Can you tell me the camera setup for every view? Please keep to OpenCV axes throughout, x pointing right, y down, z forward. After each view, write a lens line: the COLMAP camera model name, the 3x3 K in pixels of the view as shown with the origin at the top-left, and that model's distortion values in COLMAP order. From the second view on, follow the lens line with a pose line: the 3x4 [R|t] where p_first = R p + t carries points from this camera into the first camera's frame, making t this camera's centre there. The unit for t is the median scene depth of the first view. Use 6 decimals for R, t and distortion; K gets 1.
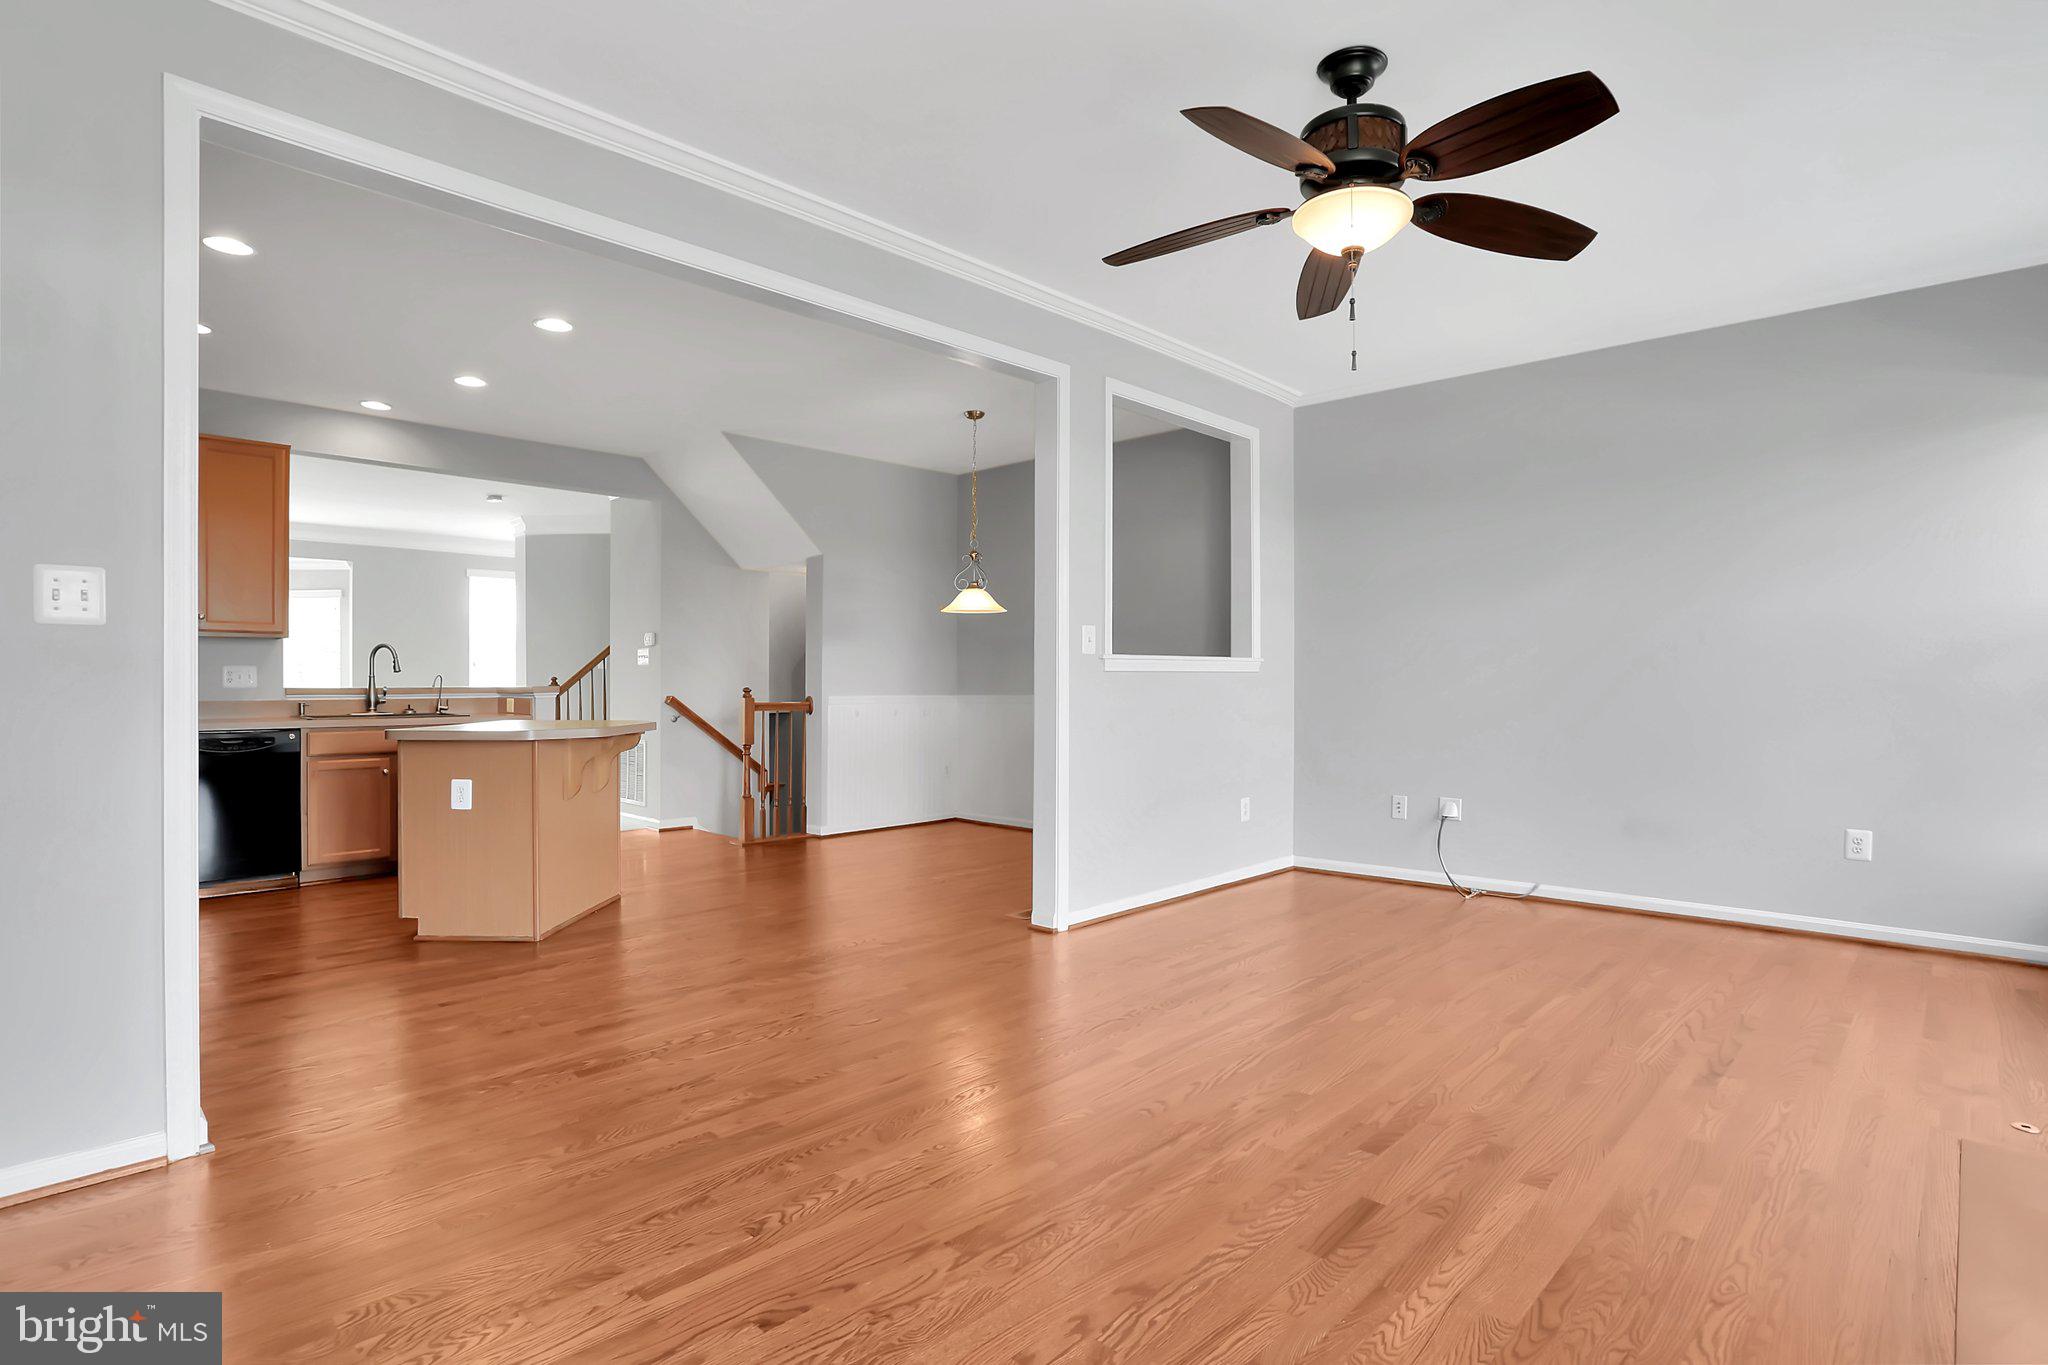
lens RADIAL K [[1028.7, 0, 1029.0], [0, 1028.7, 681.7], [0, 0, 1]] dist [-0.030495, 0.005211]
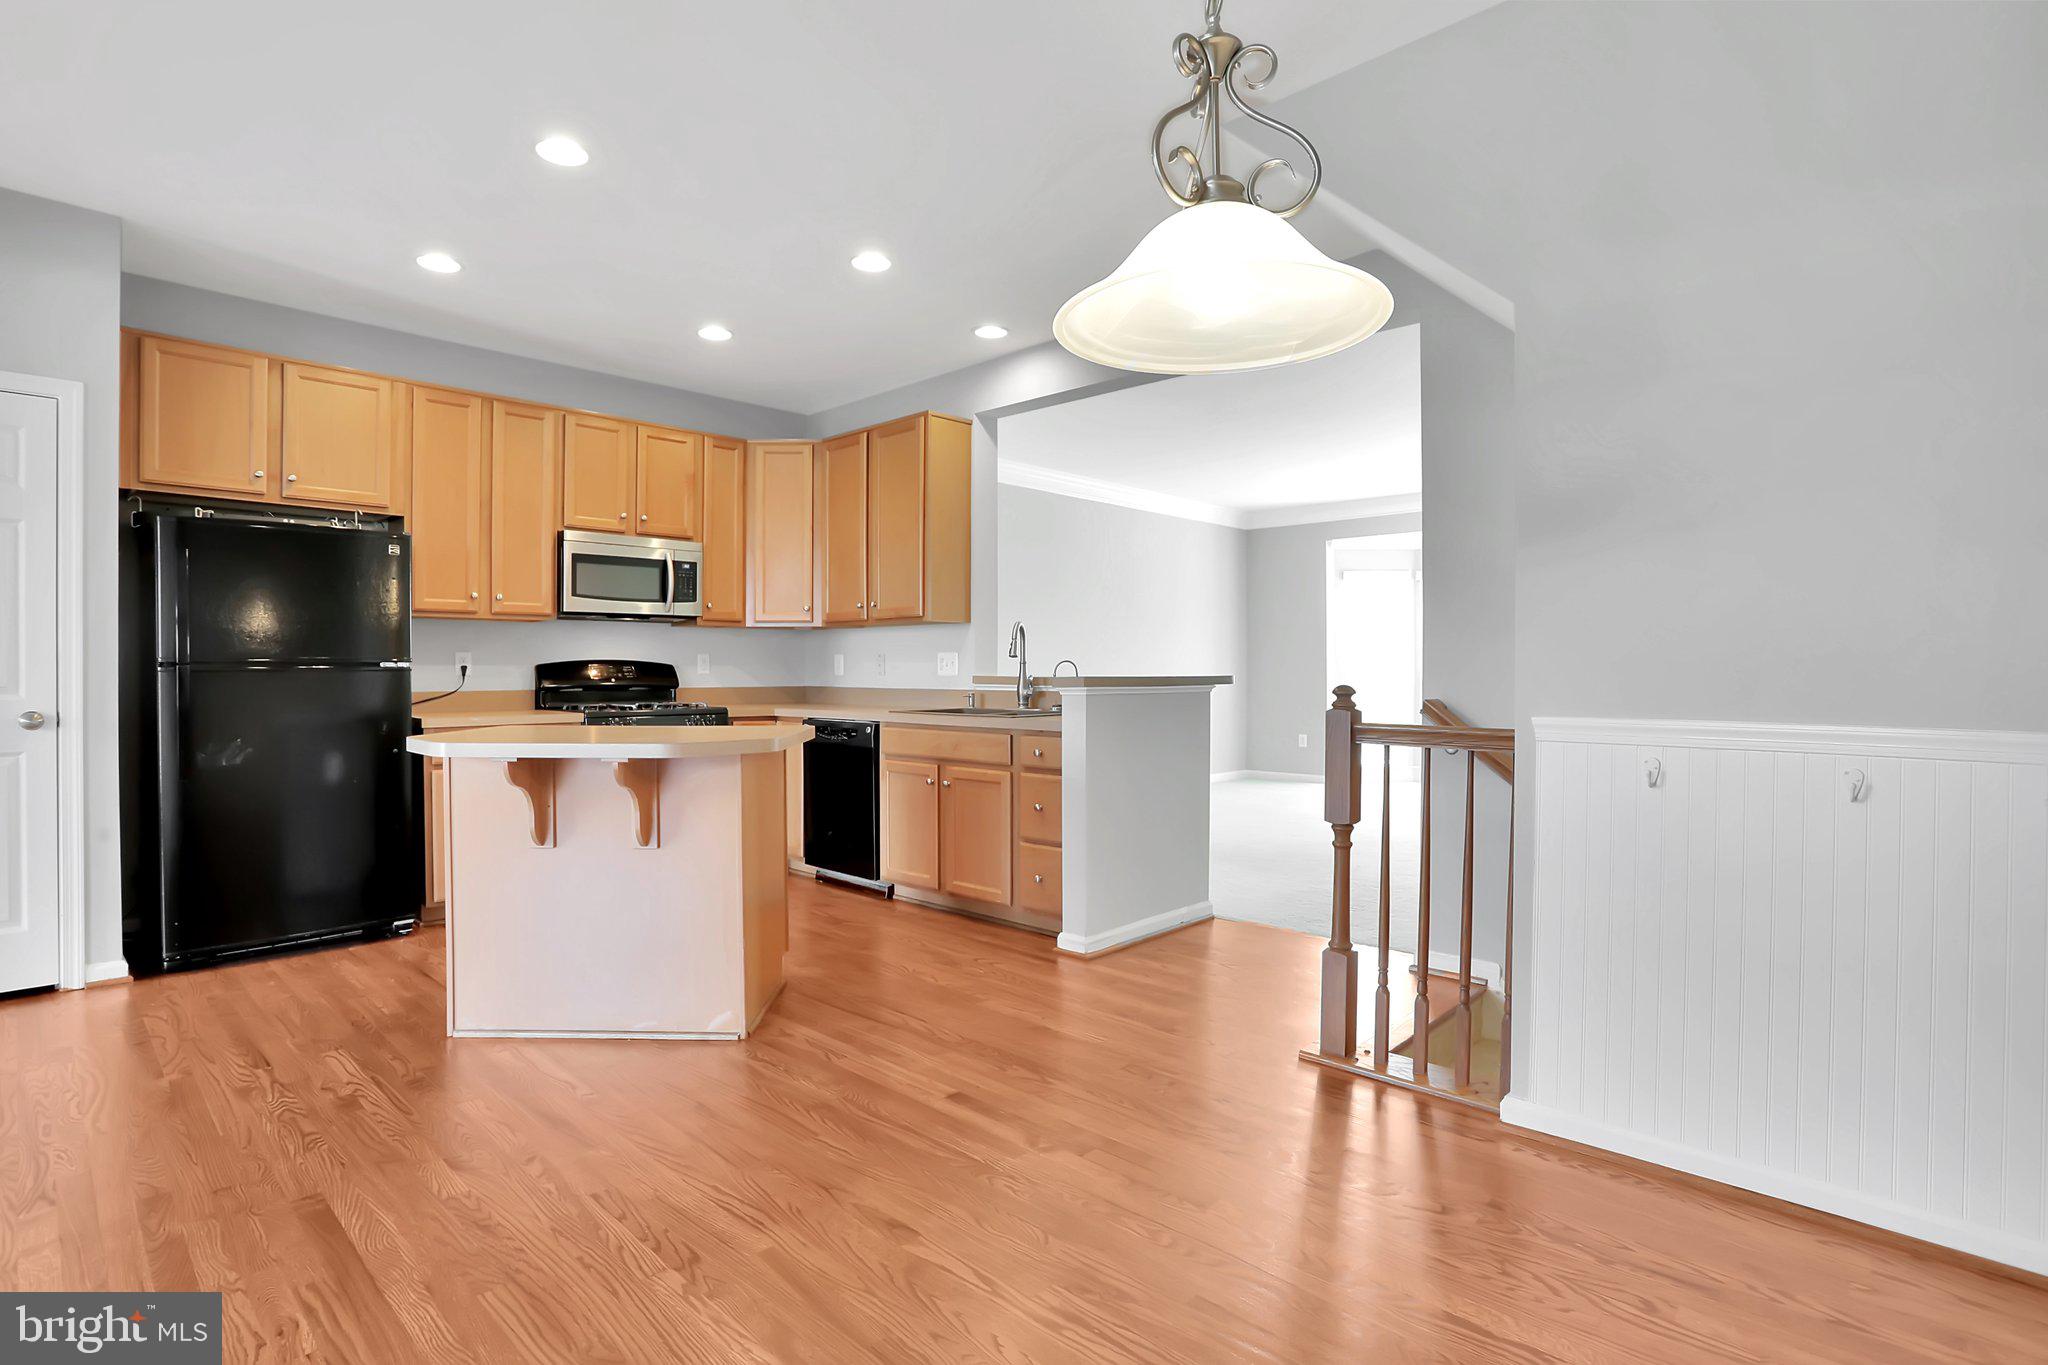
lens RADIAL K [[1028.7, 0, 1016.7], [0, 1028.7, 680.1], [0, 0, 1]] dist [-0.030495, 0.005211]
pose [[0.008834, 0.011668, -0.999893, 0.167527], [-0.001117, 0.999931, 0.011658, -0.001023], [0.999960, 0.001014, 0.008846, 1.046500]]
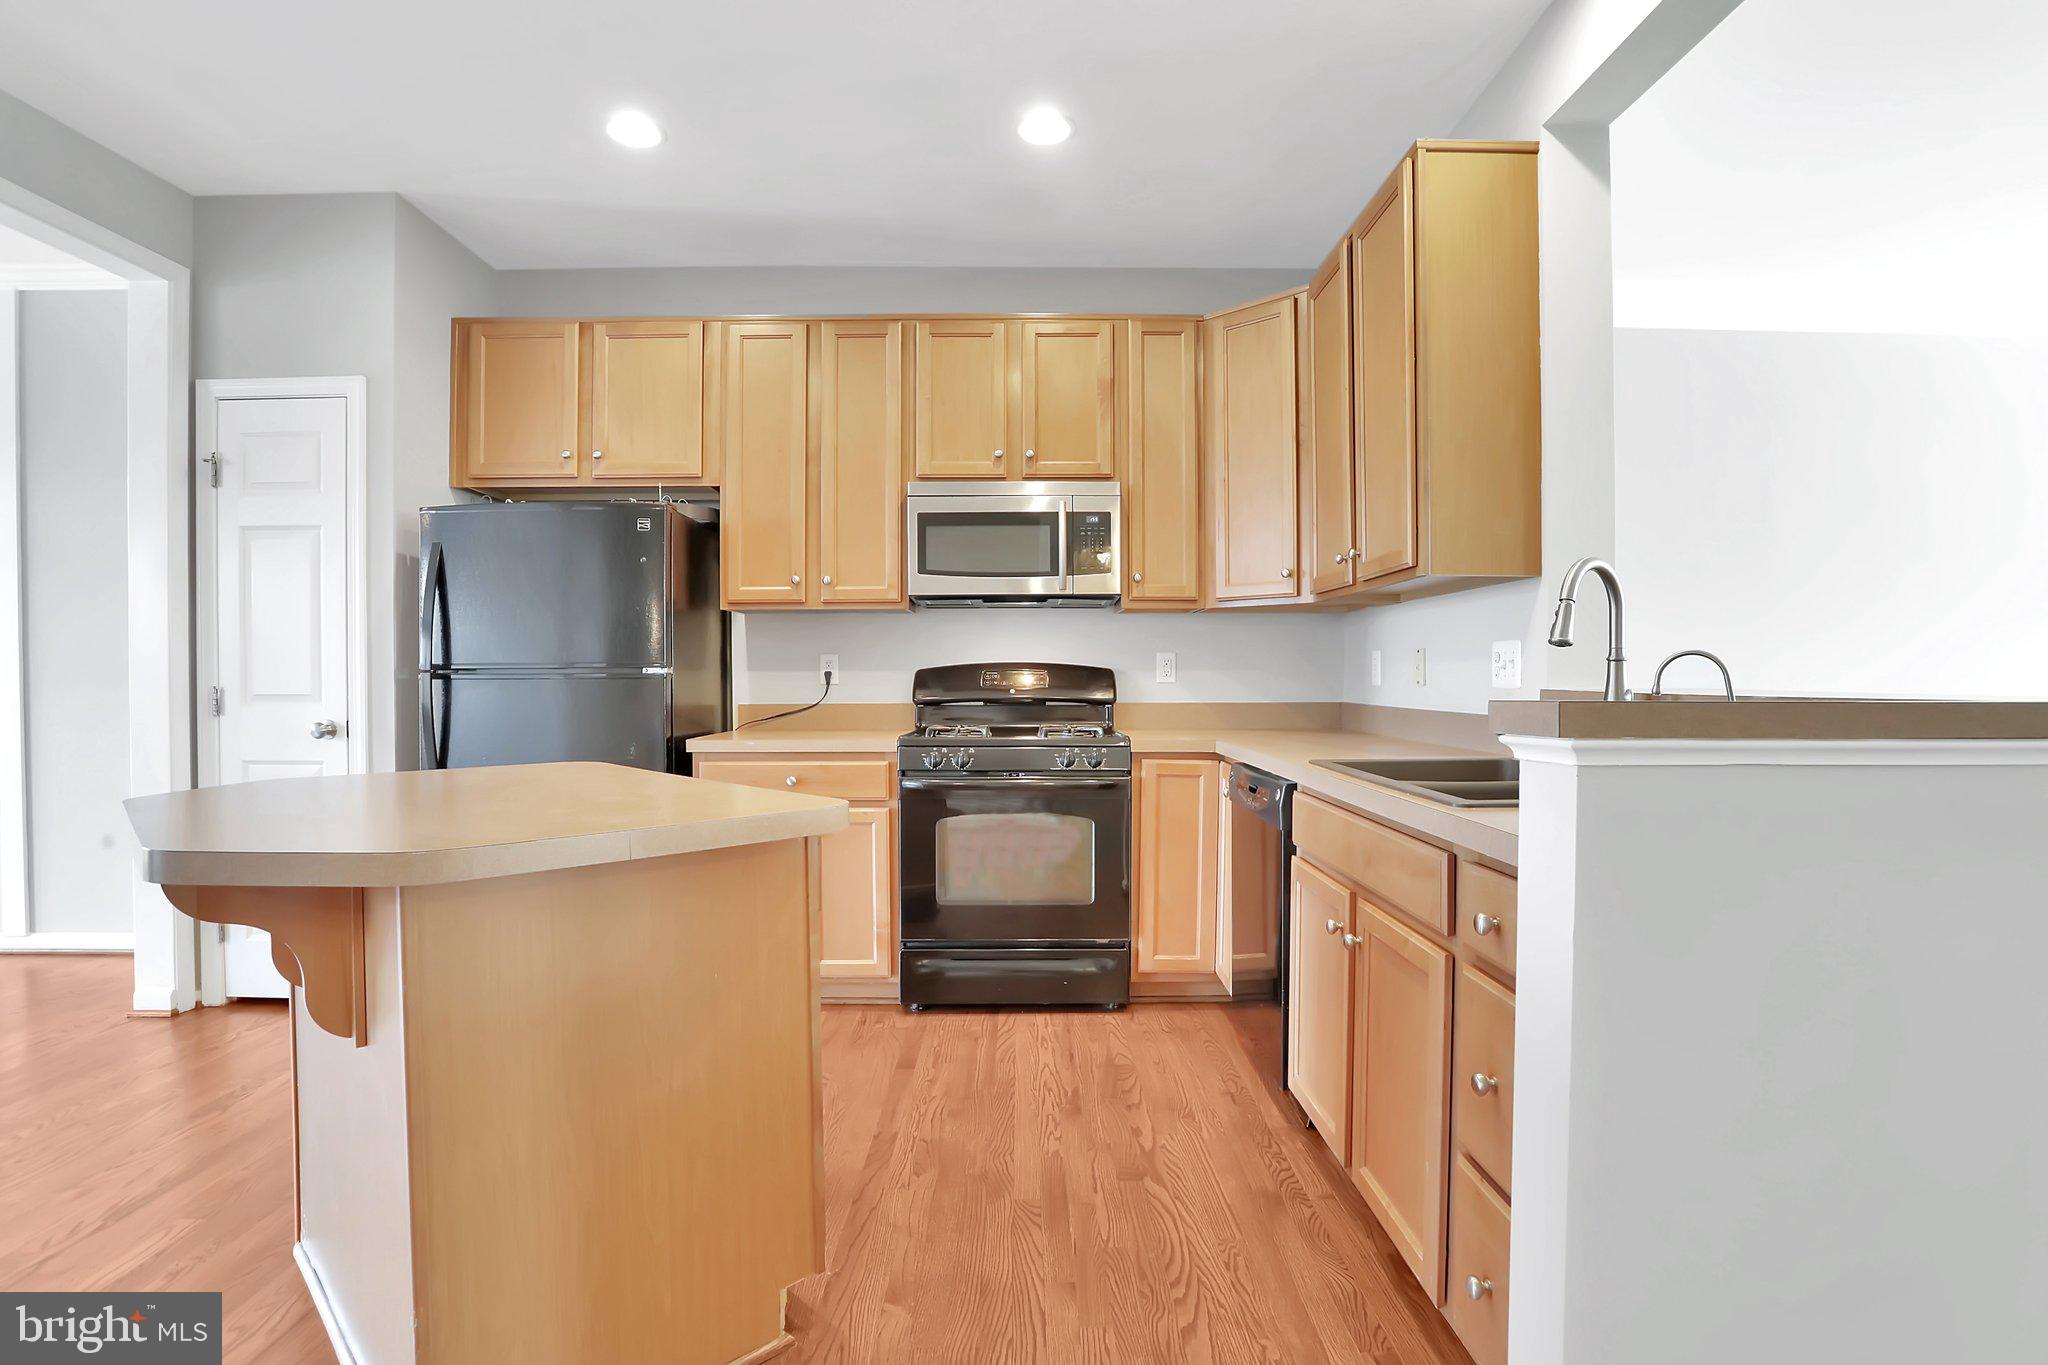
lens RADIAL K [[1028.7, 0, 1036.1], [0, 1028.7, 671.8], [0, 0, 1]] dist [-0.030495, 0.005211]
pose [[-0.715439, 0.000714, -0.698675, -0.307461], [0.002702, 0.999995, -0.001745, -0.000819], [0.698670, -0.003136, -0.715437, 1.170561]]
